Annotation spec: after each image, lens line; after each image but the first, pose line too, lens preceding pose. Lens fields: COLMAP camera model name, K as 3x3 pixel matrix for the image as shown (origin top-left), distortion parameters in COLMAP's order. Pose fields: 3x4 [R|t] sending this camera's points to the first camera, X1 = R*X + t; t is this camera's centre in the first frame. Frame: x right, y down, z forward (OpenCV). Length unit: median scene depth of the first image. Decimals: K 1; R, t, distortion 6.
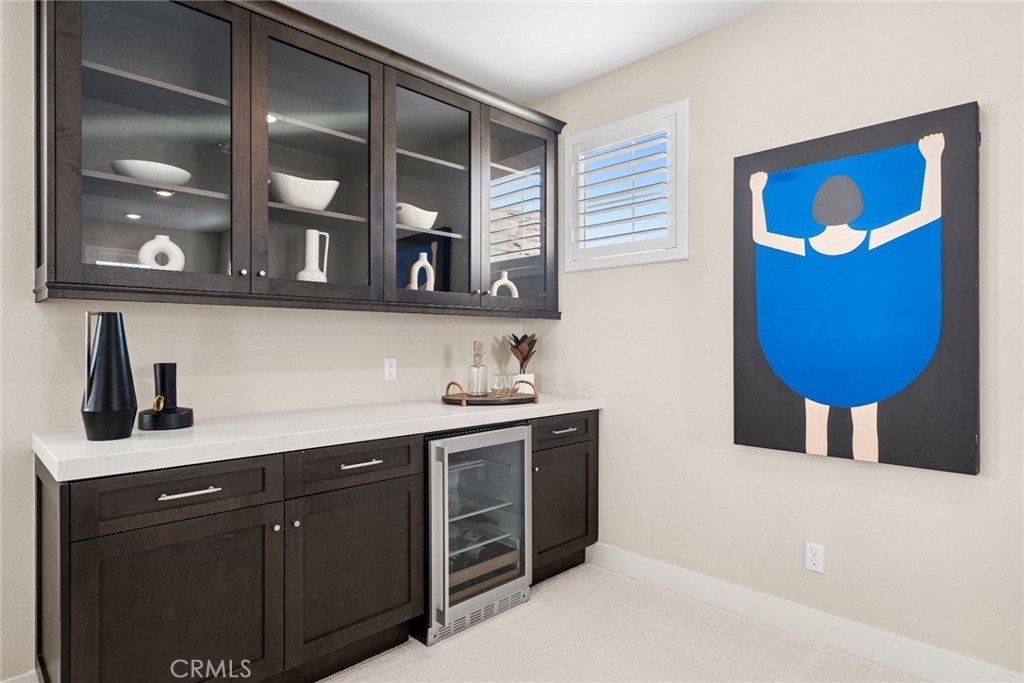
lens RADIAL K [[559.4, 0, 513.8], [0, 559.4, 339.7], [0, 0, 1]] dist [-0.001573, -0.000111]
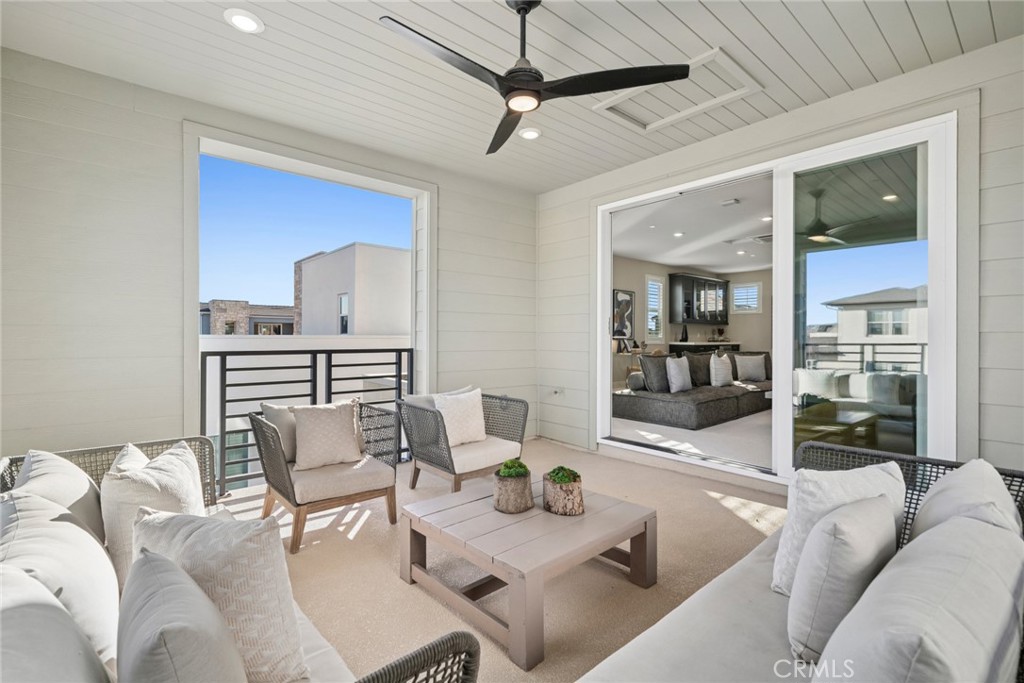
lens RADIAL K [[465.3, 0, 510.4], [0, 465.3, 336.4], [0, 0, 1]] dist [0.000945, -0.000008]
pose [[0.997609, 0.005153, -0.068914, -1.660864], [-0.005053, 0.999986, 0.001638, 0.067953], [0.068921, -0.001285, 0.997621, -3.351518]]
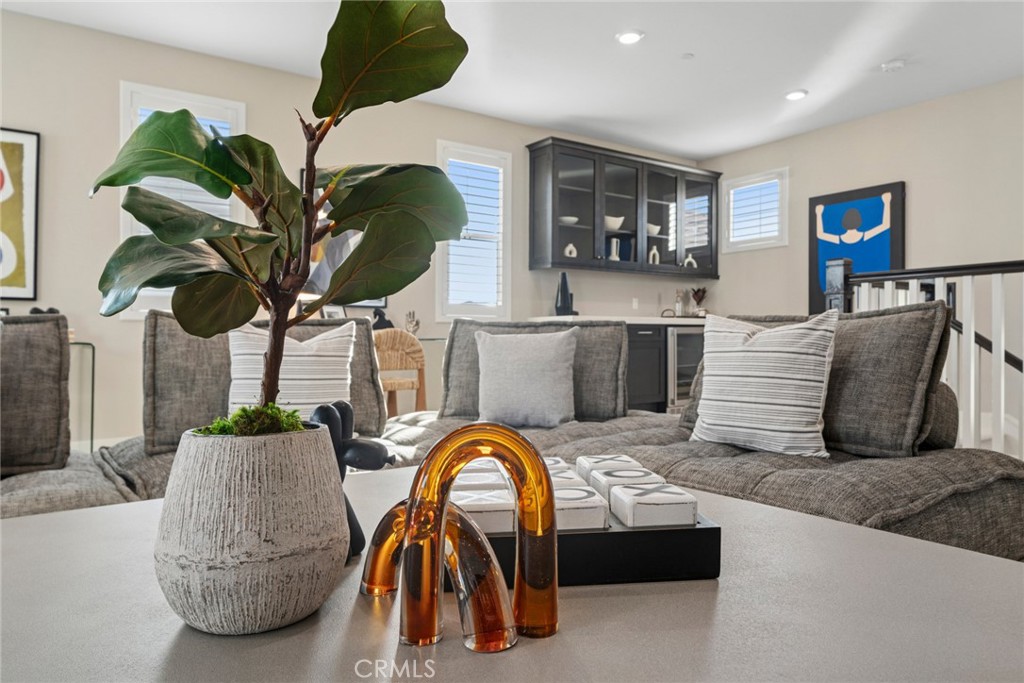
lens RADIAL K [[681.2, 0, 511.9], [0, 681.2, 344.0], [0, 0, 1]] dist [0.024228, 0.000392]
pose [[0.987071, -0.004141, -0.160231, -0.280980], [0.005629, 0.999945, 0.008833, 0.185102], [0.160185, -0.009621, 0.987040, -1.613218]]
